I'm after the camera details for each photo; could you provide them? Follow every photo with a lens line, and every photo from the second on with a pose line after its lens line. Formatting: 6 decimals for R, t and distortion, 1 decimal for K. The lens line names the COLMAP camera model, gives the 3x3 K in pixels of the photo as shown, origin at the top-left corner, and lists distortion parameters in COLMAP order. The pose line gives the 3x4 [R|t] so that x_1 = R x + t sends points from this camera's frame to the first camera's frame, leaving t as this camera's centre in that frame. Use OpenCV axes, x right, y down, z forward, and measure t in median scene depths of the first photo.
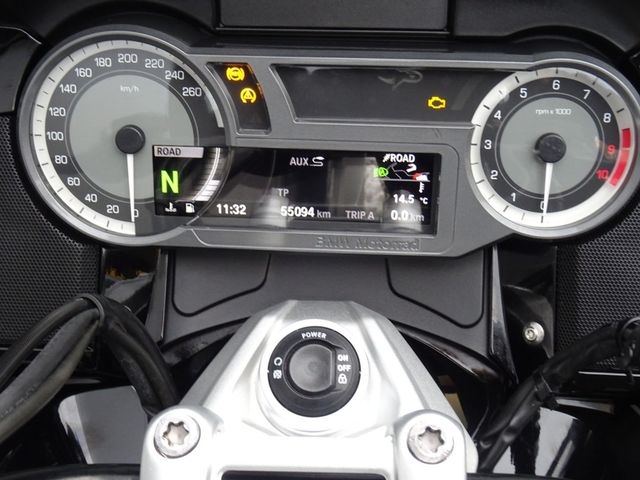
lens RADIAL K [[875.9, 0, 319.4], [0, 875.9, 238.9], [0, 0, 1]] dist [-0.010951, 0.000000]
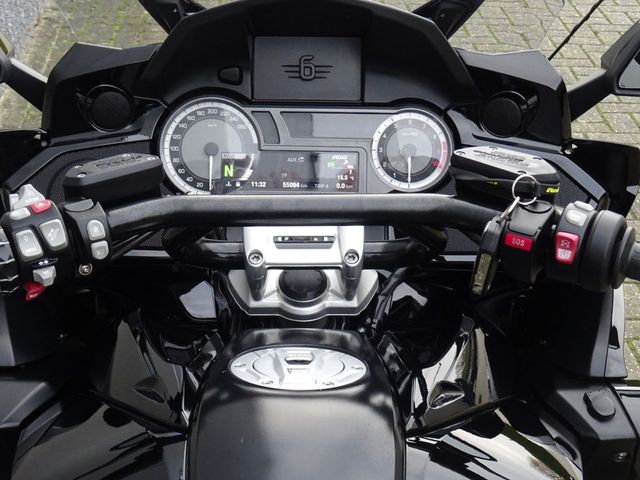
lens RADIAL K [[1468.6, 0, 320.2], [0, 1468.6, 240.2], [0, 0, 1]] dist [0.052865, 0.000000]
pose [[0.998672, -0.002400, 0.051464, -0.137747], [0.016435, 0.961564, -0.274088, 1.064820], [-0.048828, 0.274570, 0.960327, -2.332706]]
